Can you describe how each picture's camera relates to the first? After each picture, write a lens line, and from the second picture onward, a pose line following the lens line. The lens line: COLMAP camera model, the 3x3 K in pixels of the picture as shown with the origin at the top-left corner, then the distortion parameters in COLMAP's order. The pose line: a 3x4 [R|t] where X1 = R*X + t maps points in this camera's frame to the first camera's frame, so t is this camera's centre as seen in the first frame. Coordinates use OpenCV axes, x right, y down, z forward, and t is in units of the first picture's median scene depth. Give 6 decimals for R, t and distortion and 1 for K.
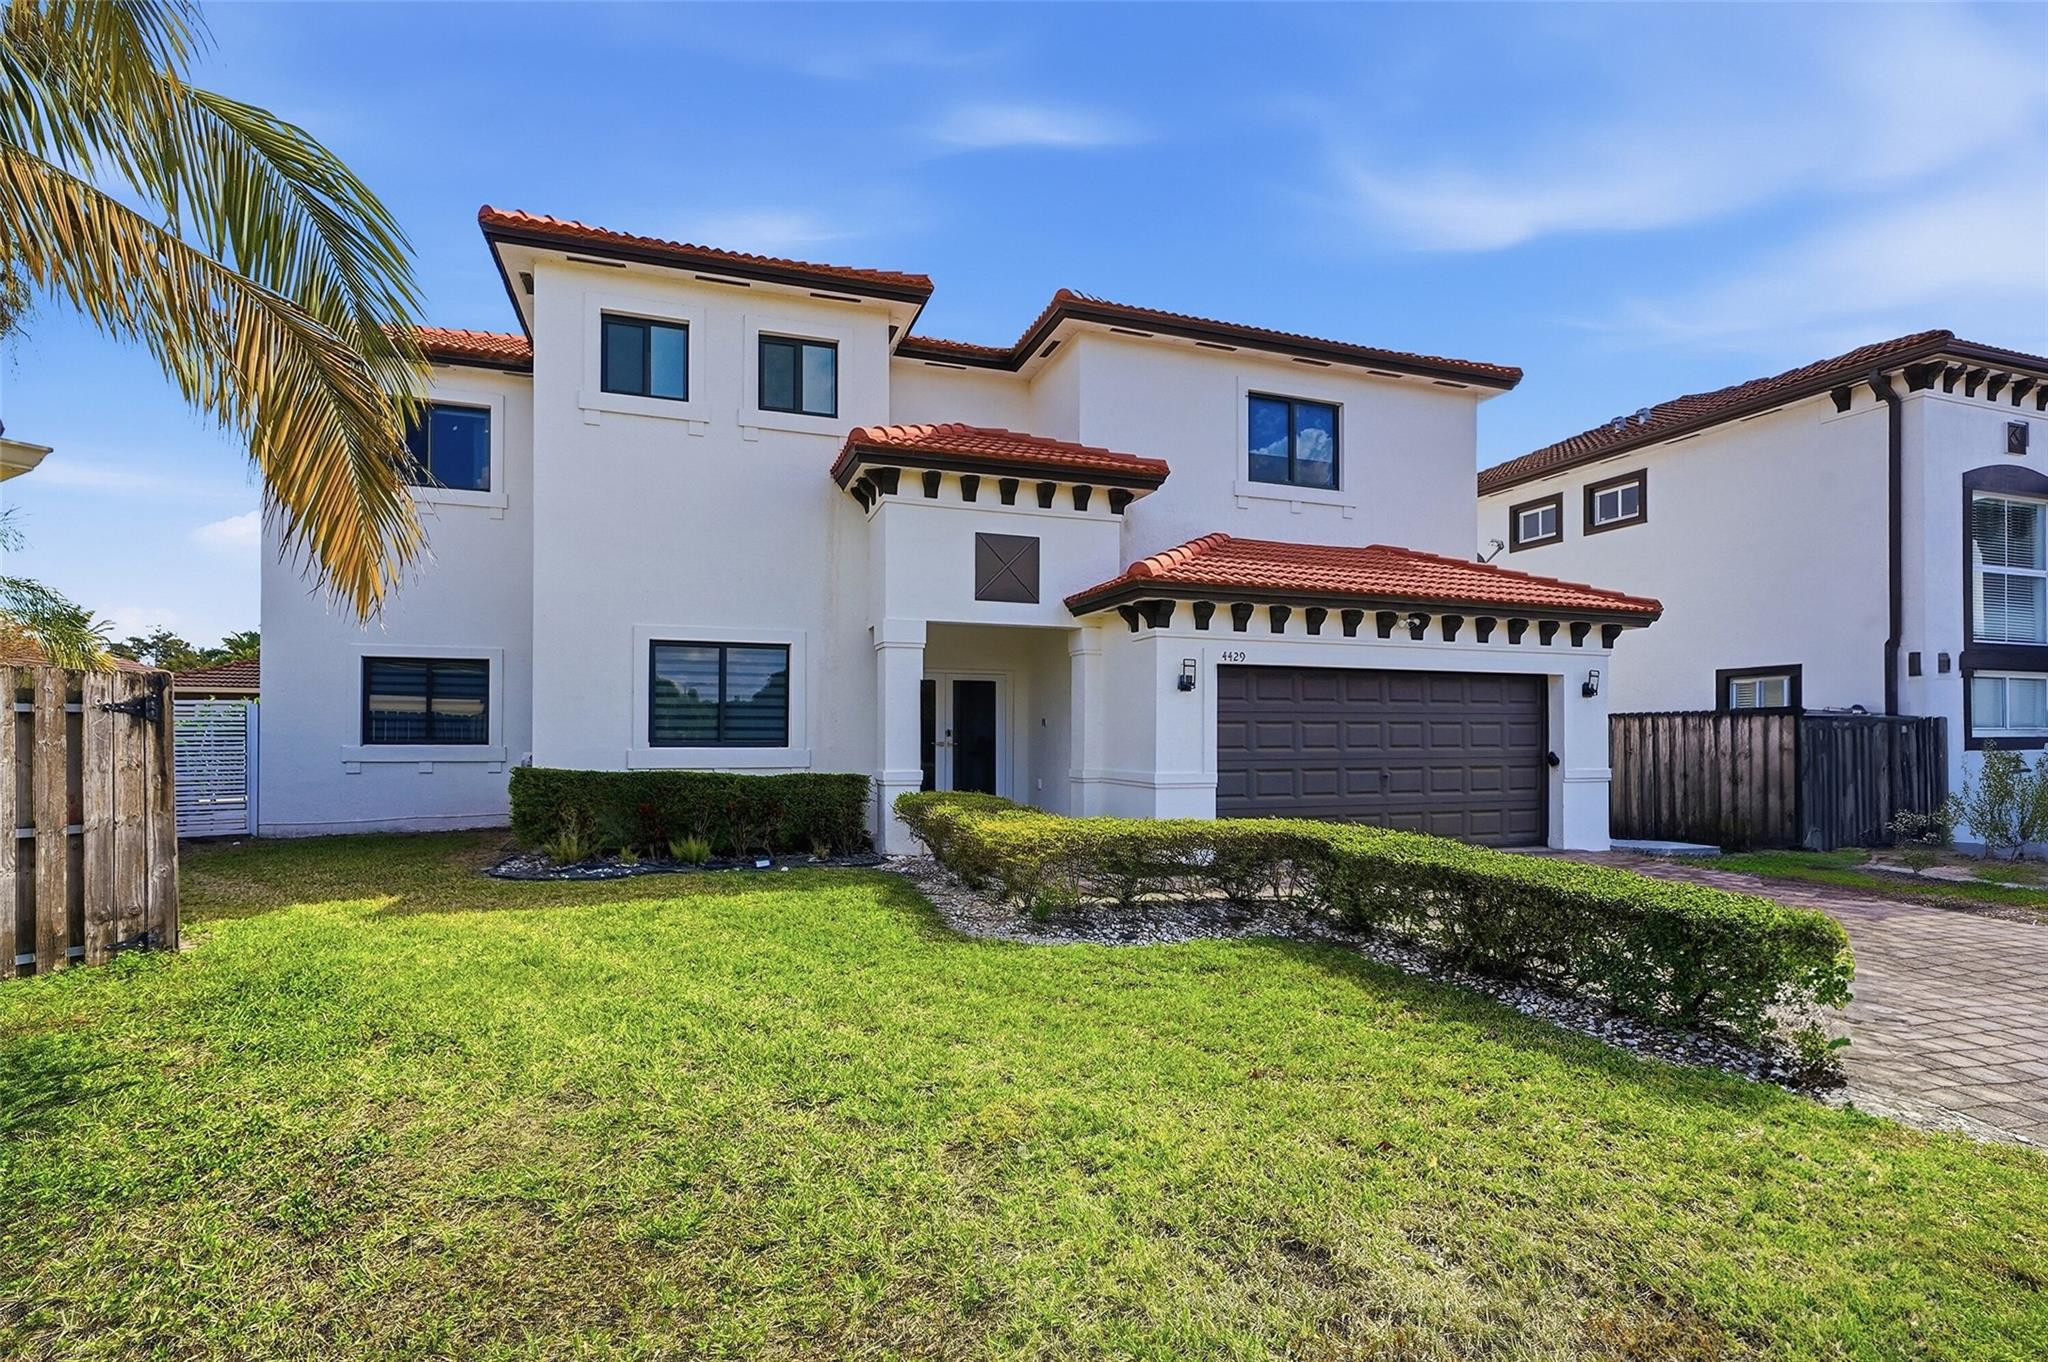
lens RADIAL K [[949.2, 0, 1035.3], [0, 949.2, 715.6], [0, 0, 1]] dist [0.005417, 0.000517]
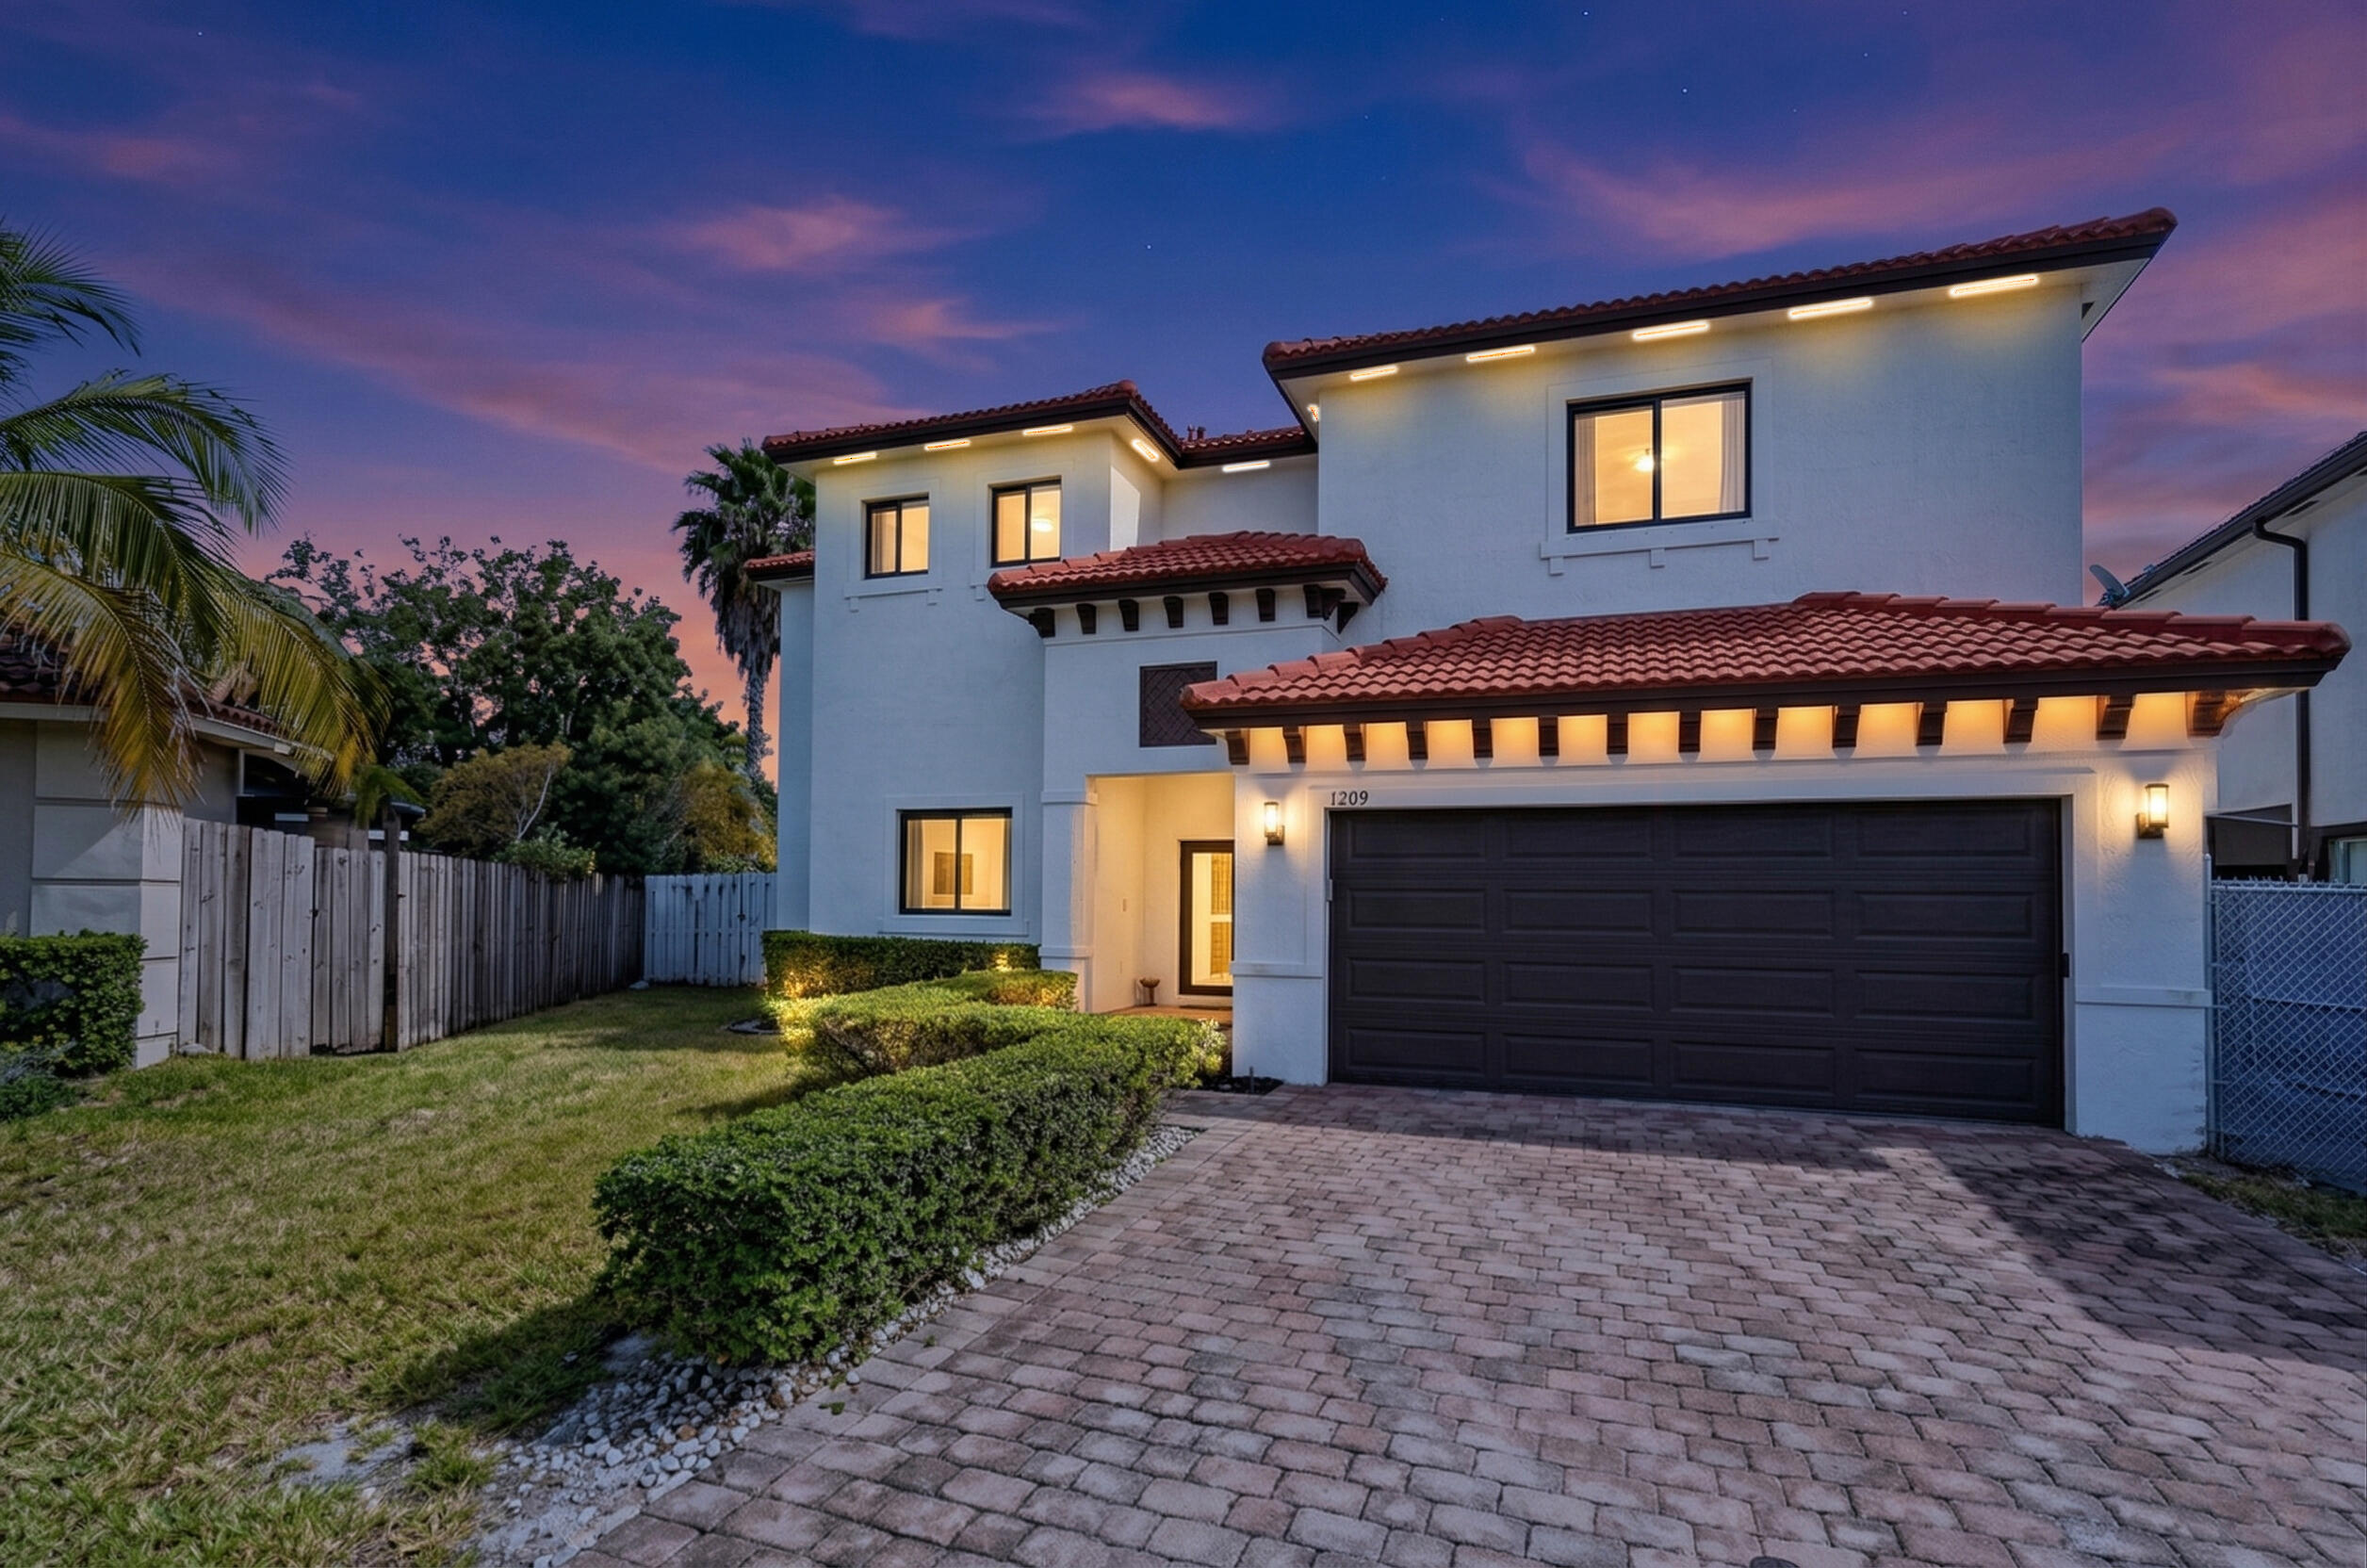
lens RADIAL K [[1150.2, 0, 1188.5], [0, 1150.2, 856.4], [0, 0, 1]] dist [0.002094, 0.000451]
pose [[0.785950, -0.019462, -0.617984, 0.597522], [0.002017, 0.999580, -0.028914, 0.006569], [0.618287, 0.021479, 0.785659, 0.220890]]
